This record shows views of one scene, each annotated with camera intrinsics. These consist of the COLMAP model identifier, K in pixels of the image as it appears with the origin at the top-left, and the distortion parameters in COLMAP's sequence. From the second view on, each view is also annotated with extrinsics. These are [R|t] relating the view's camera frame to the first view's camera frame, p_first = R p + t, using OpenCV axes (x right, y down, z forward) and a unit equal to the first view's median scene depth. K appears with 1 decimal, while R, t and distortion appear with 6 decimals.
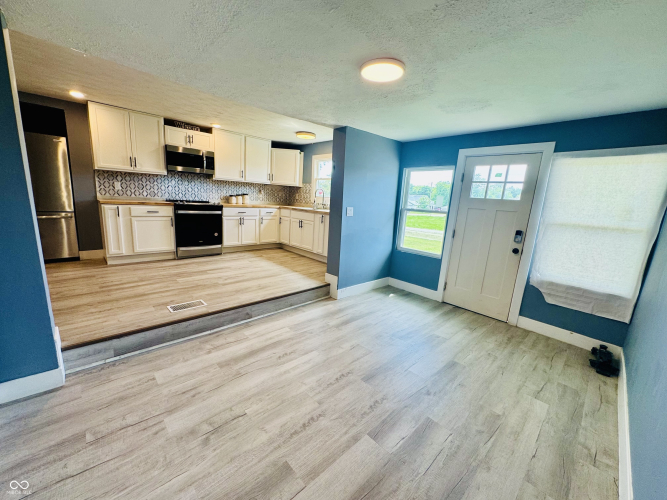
lens RADIAL K [[268.5, 0, 332.9], [0, 268.5, 252.3], [0, 0, 1]] dist [-0.004292, -0.000191]
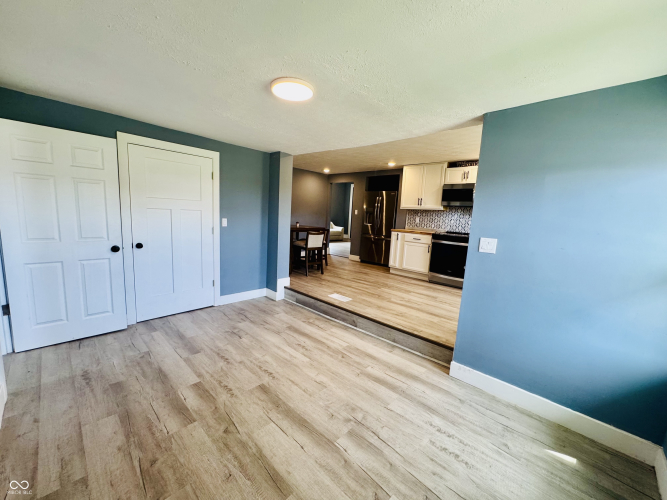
lens RADIAL K [[268.5, 0, 330.4], [0, 268.5, 248.3], [0, 0, 1]] dist [-0.004292, -0.000191]
pose [[0.051818, 0.071569, -0.996089, 0.668076], [-0.251395, 0.966243, 0.056347, -0.092475], [0.966497, 0.247491, 0.068061, 0.634278]]
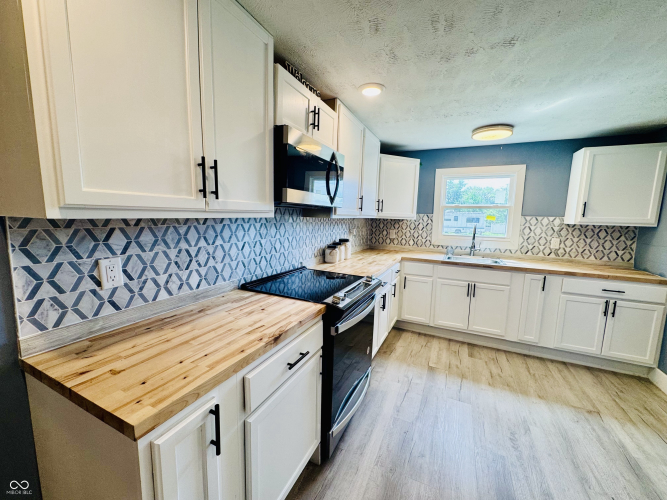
lens RADIAL K [[268.5, 0, 330.9], [0, 268.5, 249.1], [0, 0, 1]] dist [-0.004292, -0.000191]
pose [[0.934257, -0.084714, 0.346393, -0.862032], [0.106109, 0.993414, -0.043239, -0.293339], [-0.340448, 0.077152, 0.937093, 0.861434]]
